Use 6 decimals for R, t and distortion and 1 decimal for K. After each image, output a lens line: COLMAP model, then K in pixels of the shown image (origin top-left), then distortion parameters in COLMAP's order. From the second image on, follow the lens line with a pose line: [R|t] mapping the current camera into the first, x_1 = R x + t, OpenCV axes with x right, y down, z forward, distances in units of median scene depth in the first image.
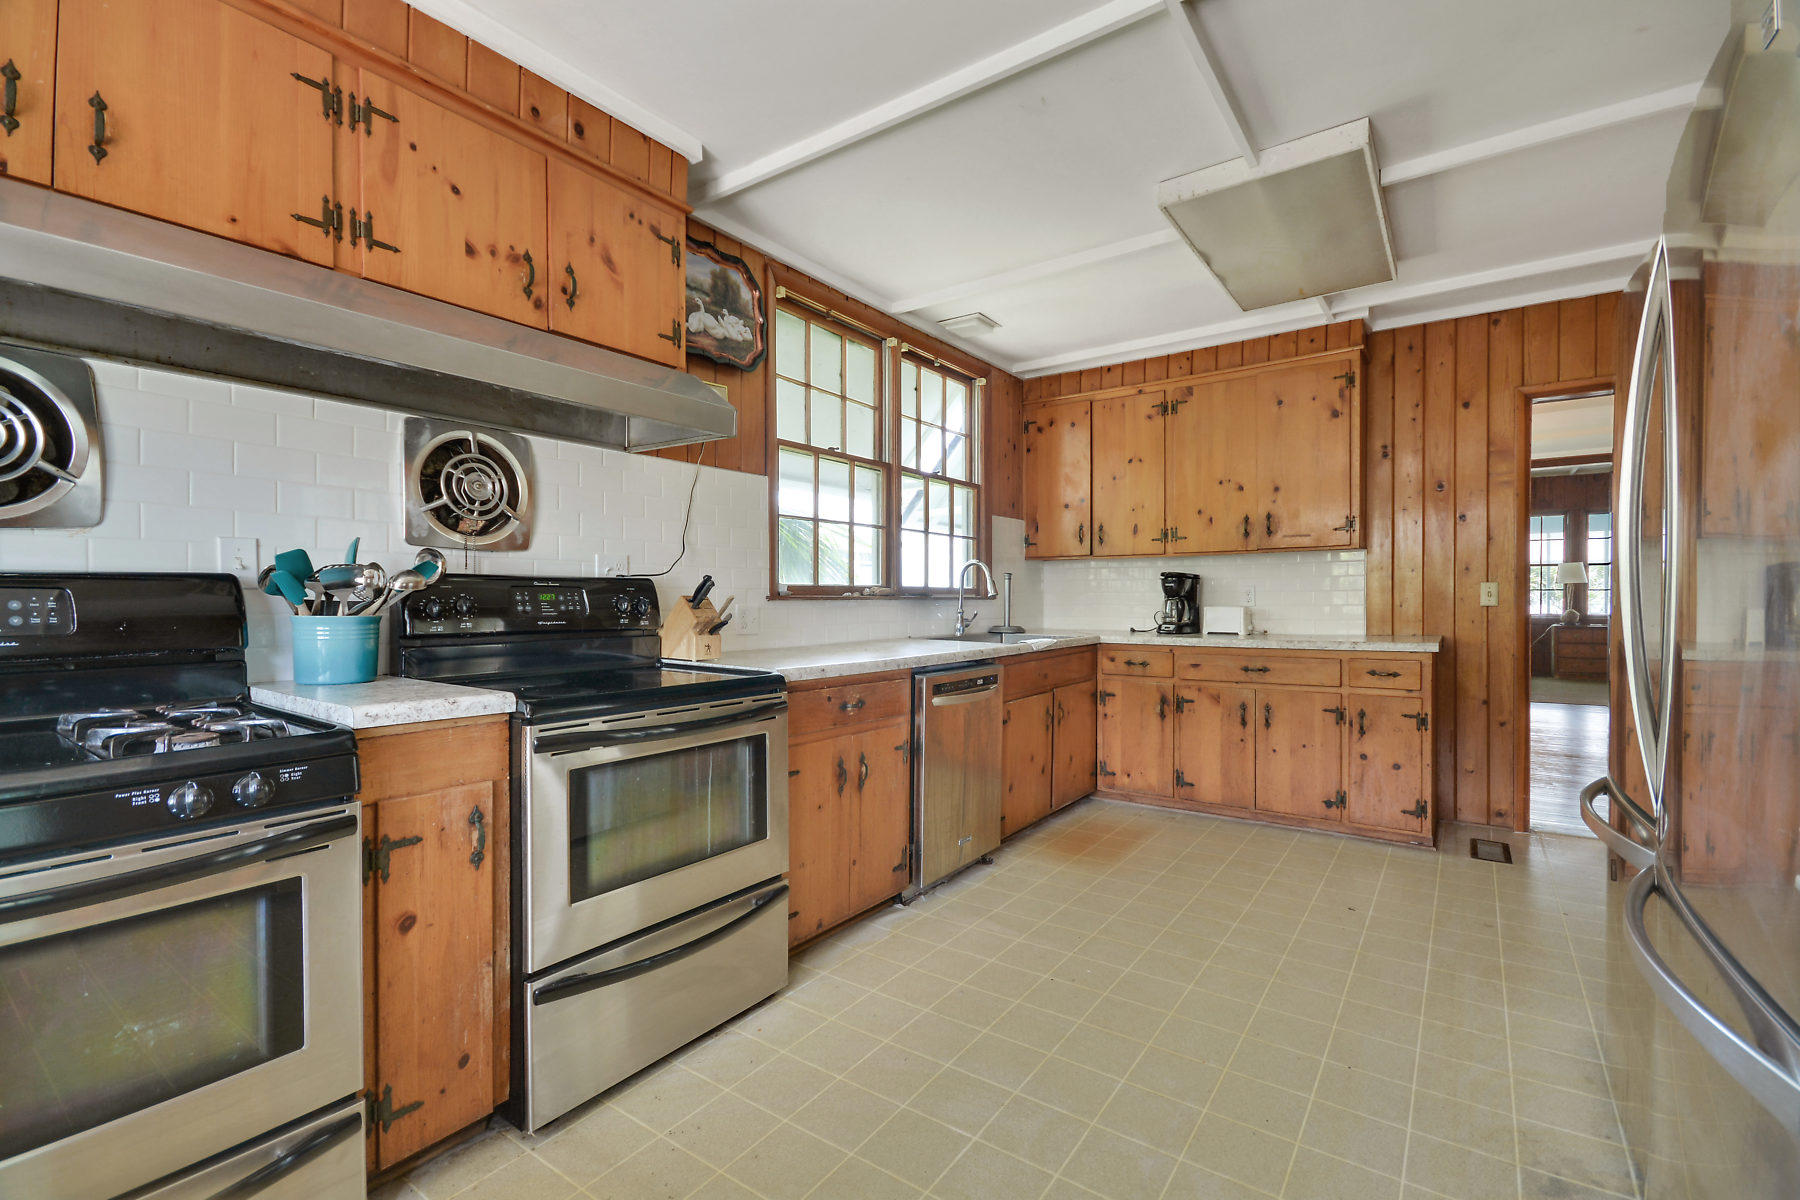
lens RADIAL K [[814.6, 0, 895.9], [0, 814.6, 613.5], [0, 0, 1]] dist [-0.000267, -0.000146]
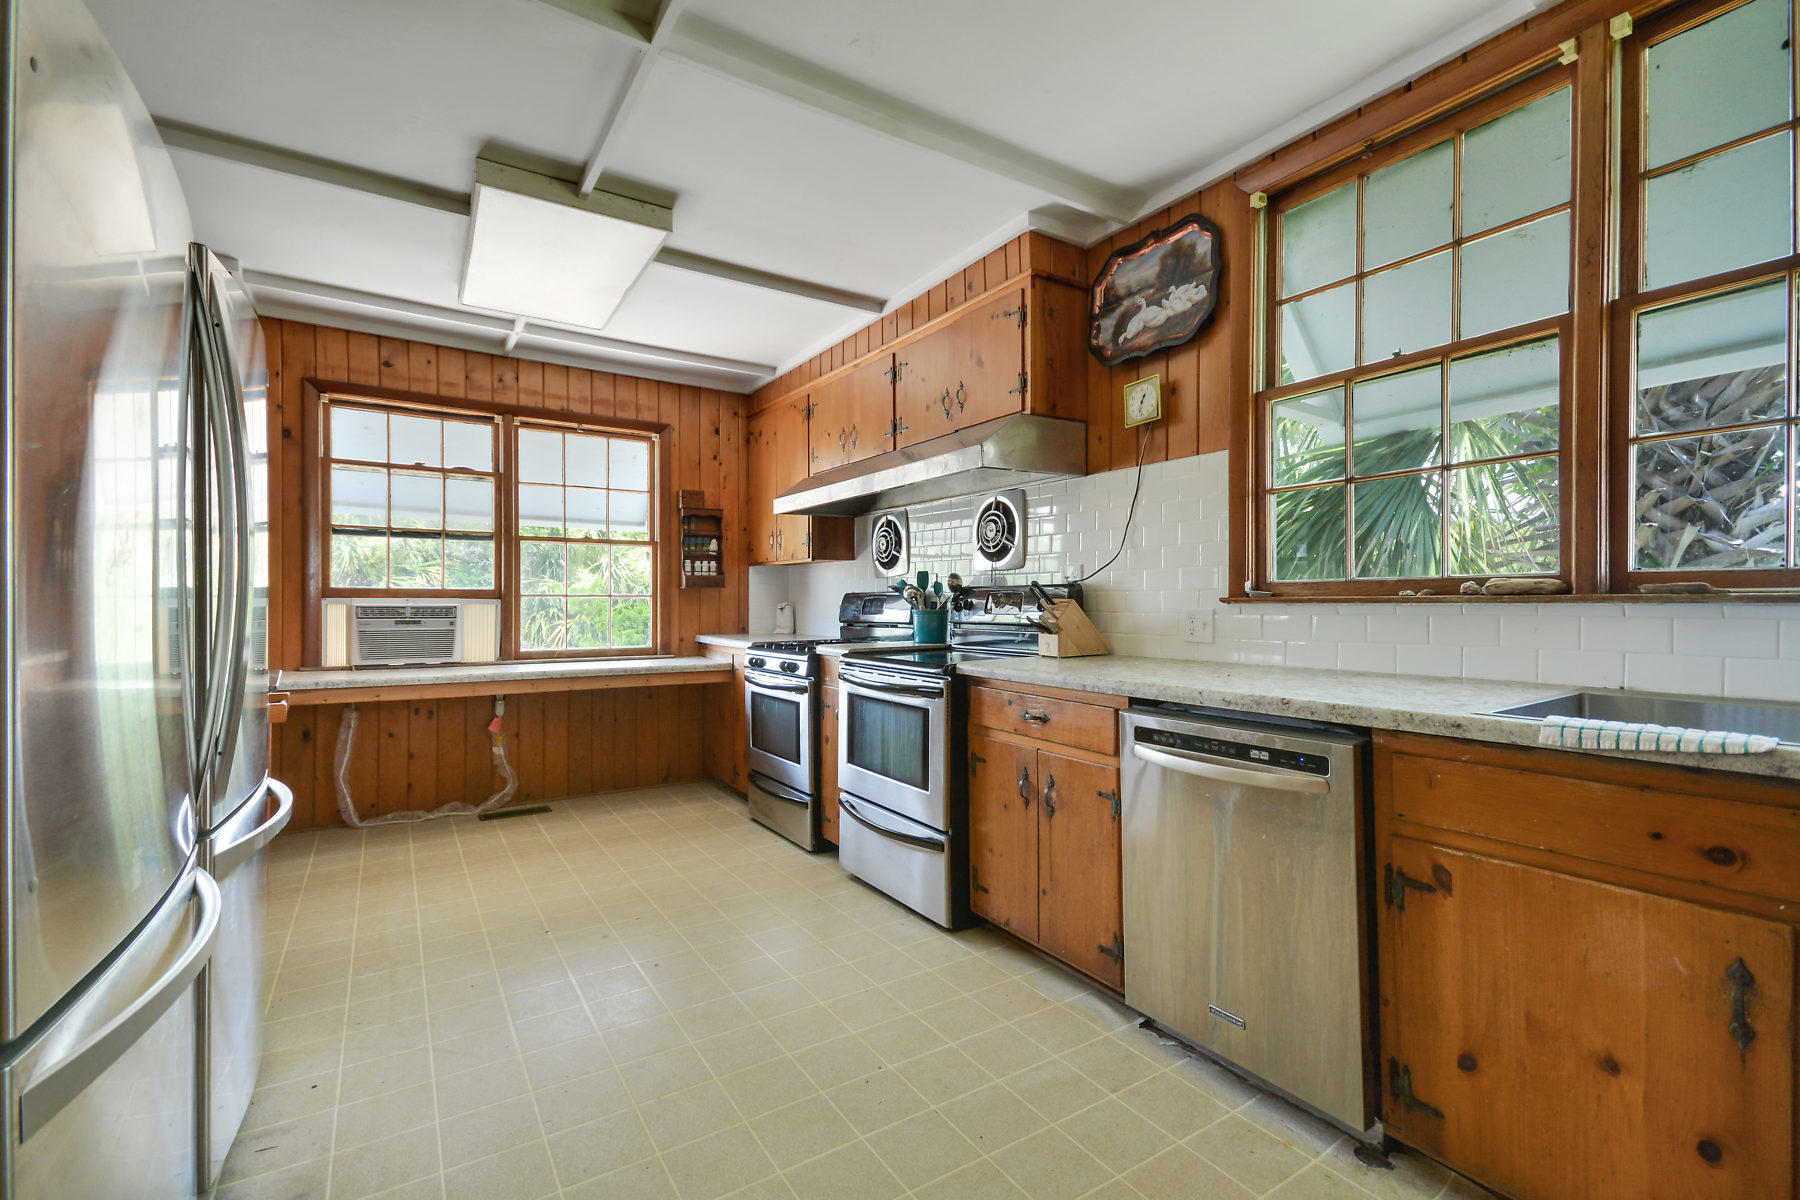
lens RADIAL K [[814.6, 0, 895.9], [0, 814.6, 613.5], [0, 0, 1]] dist [-0.000267, -0.000146]
pose [[-0.389095, 0.016728, -0.921046, 0.789611], [-0.013520, 0.999624, 0.023866, -0.023361], [0.921098, 0.021738, -0.388723, 1.115667]]
